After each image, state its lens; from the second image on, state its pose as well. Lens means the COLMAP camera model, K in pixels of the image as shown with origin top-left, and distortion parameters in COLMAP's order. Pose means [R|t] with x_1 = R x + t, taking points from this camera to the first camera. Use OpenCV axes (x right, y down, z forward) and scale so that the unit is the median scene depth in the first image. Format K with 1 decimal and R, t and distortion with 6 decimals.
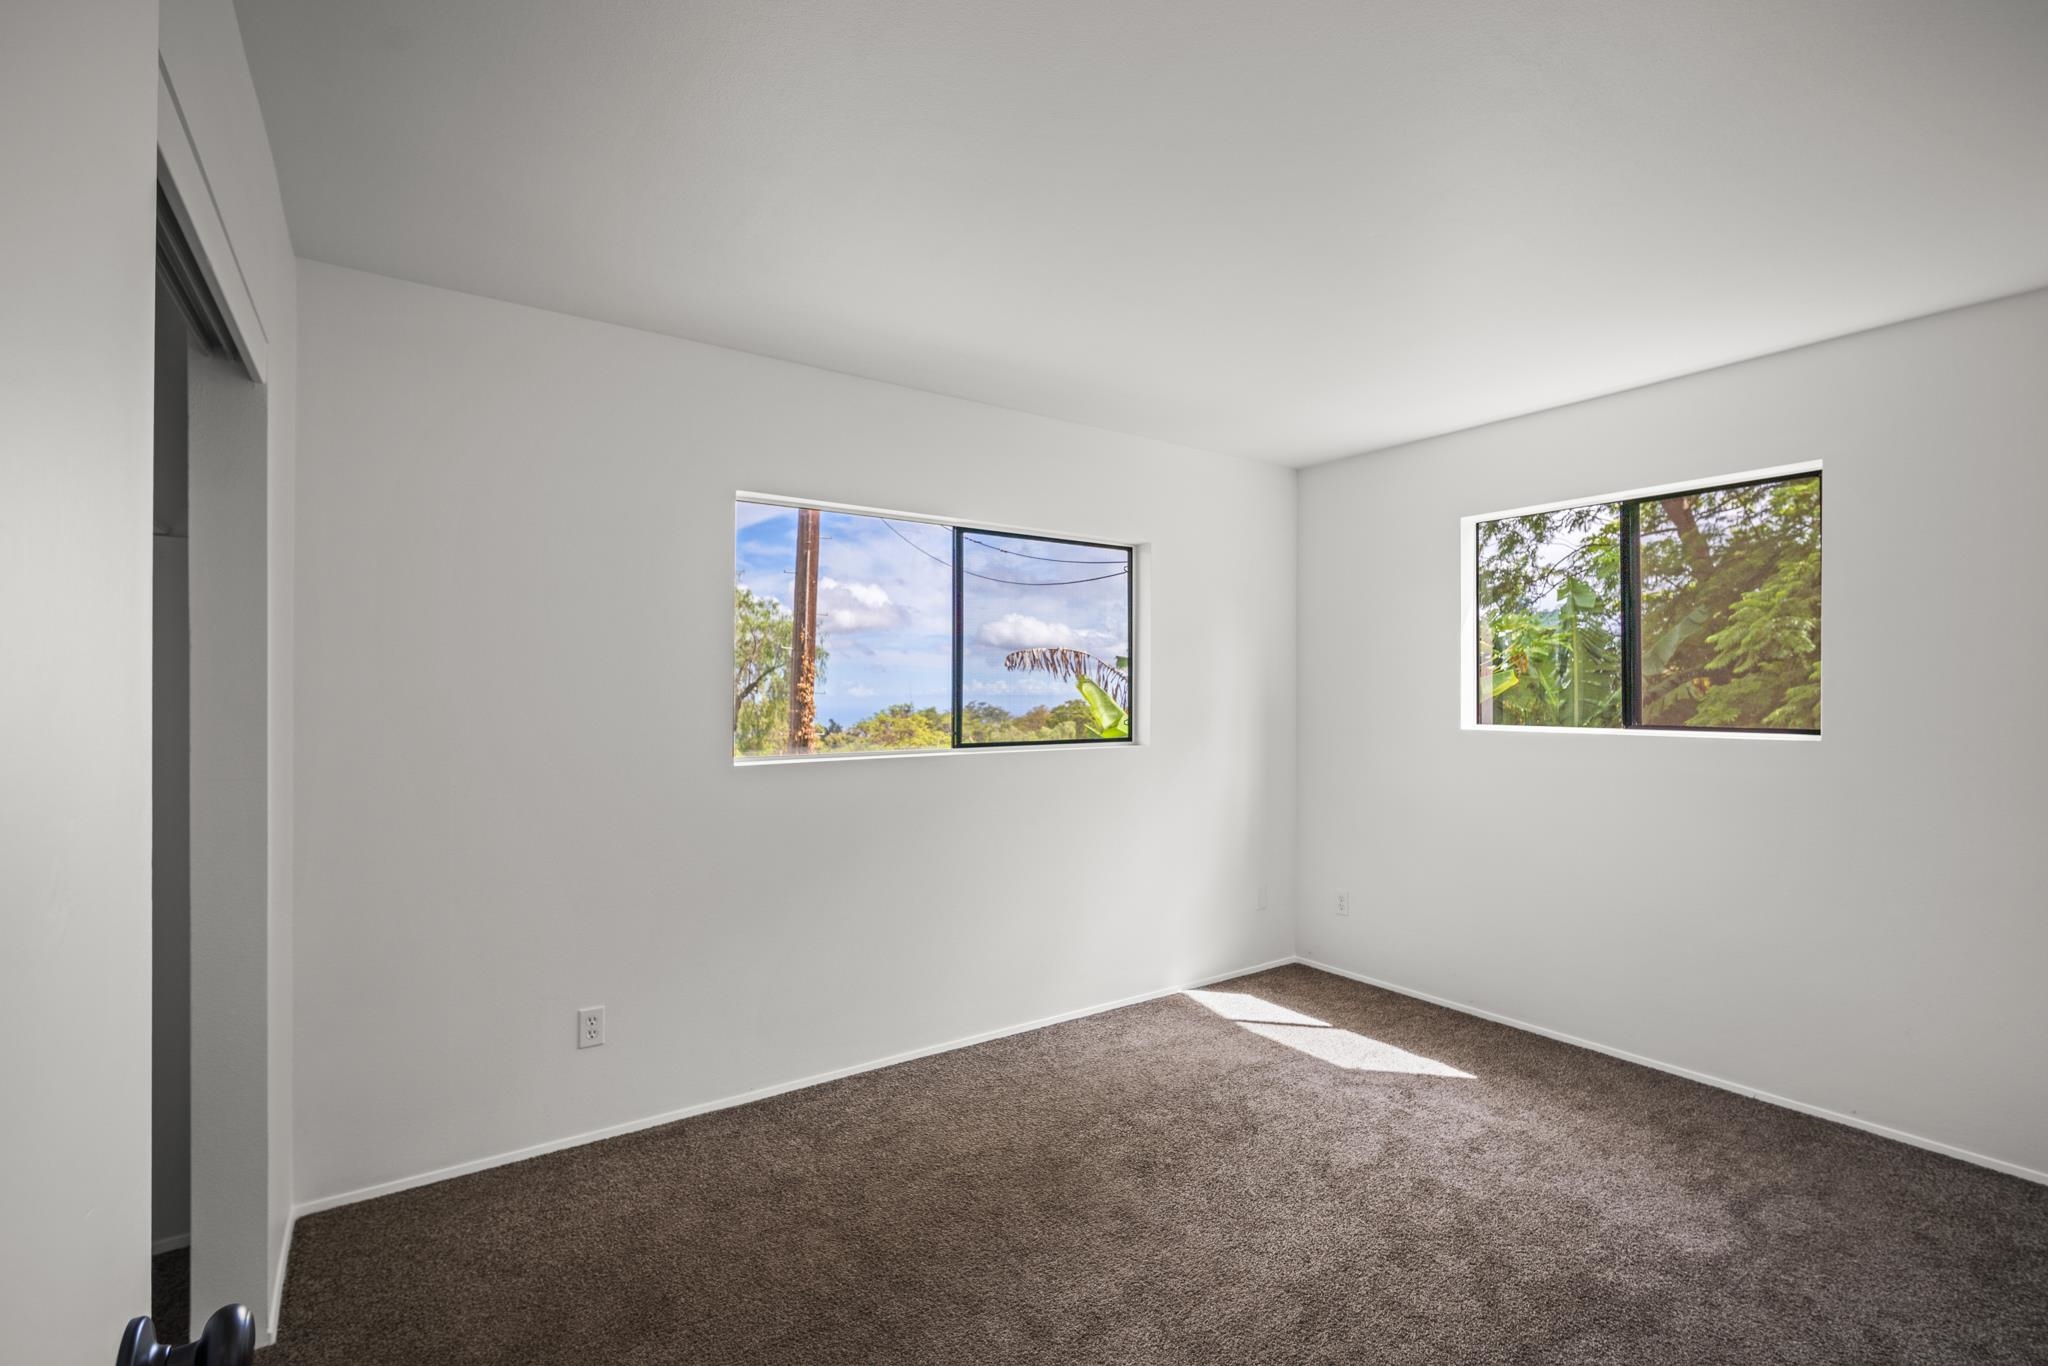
lens RADIAL K [[926.6, 0, 1029.5], [0, 926.6, 693.0], [0, 0, 1]] dist [-0.004435, 0.004812]
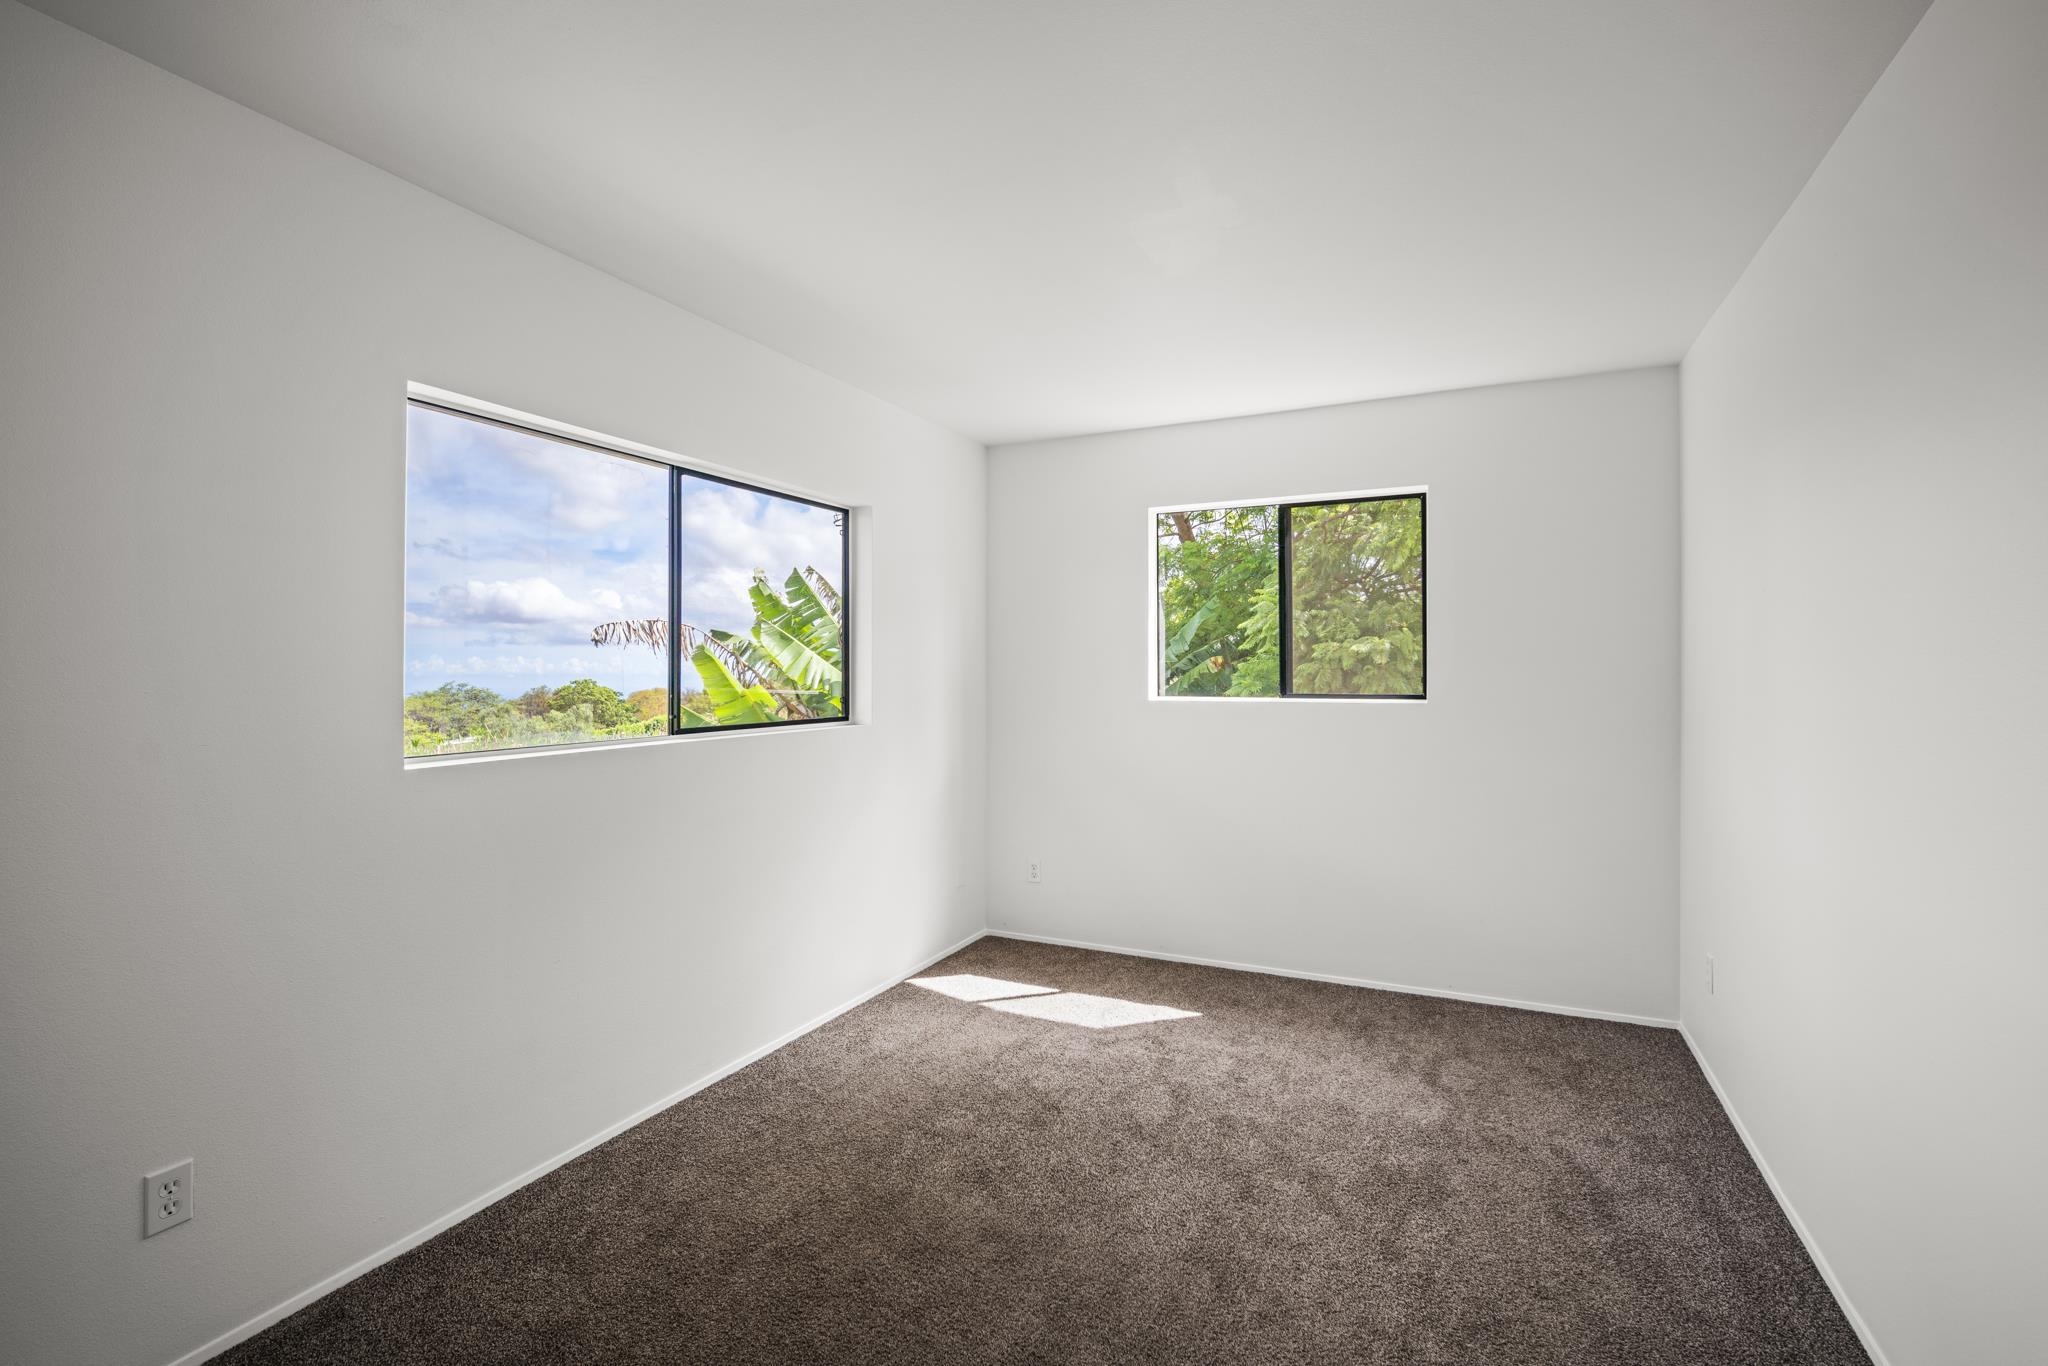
lens RADIAL K [[922.0, 0, 1024.0], [0, 922.0, 683.0], [0, 0, 1]] dist [-0.001047, 0.000503]
pose [[0.867612, -0.007950, 0.497178, -0.242835], [0.002196, 0.999924, 0.012157, 0.004652], [-0.497236, -0.009455, 0.867564, 0.150368]]
